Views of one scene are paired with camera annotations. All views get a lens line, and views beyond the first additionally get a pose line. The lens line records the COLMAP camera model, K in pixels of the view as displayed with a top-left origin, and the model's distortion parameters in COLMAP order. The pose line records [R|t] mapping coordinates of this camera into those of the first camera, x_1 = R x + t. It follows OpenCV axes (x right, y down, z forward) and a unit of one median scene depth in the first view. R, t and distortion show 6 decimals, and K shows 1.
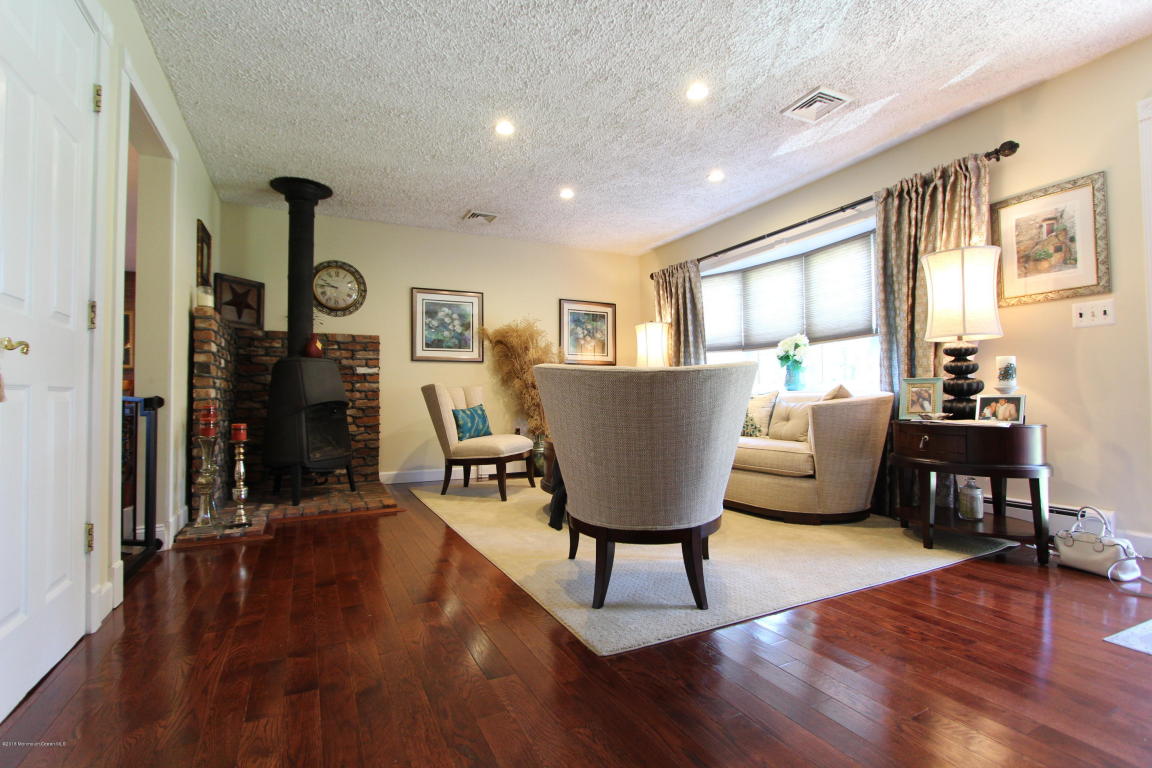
lens RADIAL K [[531.6, 0, 571.4], [0, 531.6, 388.3], [0, 0, 1]] dist [-0.021935, 0.003938]
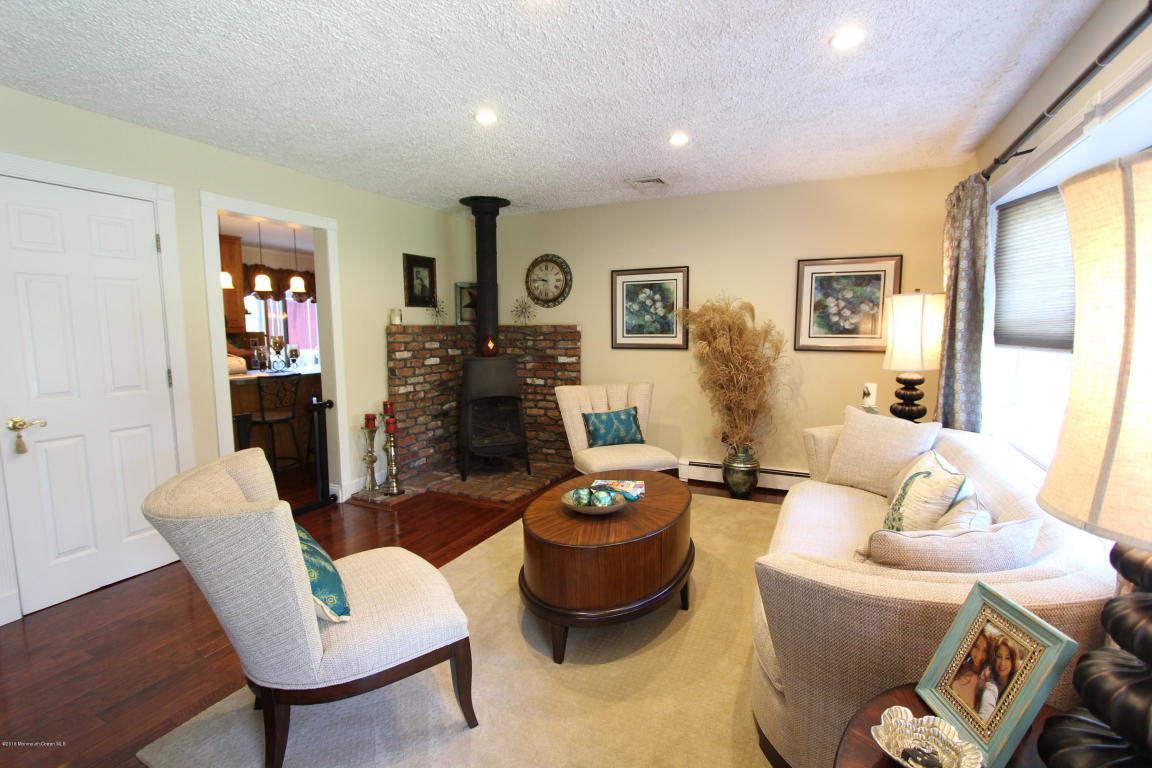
lens RADIAL K [[531.6, 0, 576.2], [0, 531.6, 384.3], [0, 0, 1]] dist [-0.021935, 0.003938]
pose [[0.606959, 0.090412, -0.789573, 0.447342], [0.016390, 0.991872, 0.126176, -0.115097], [0.794564, -0.089525, 0.600545, 0.379841]]
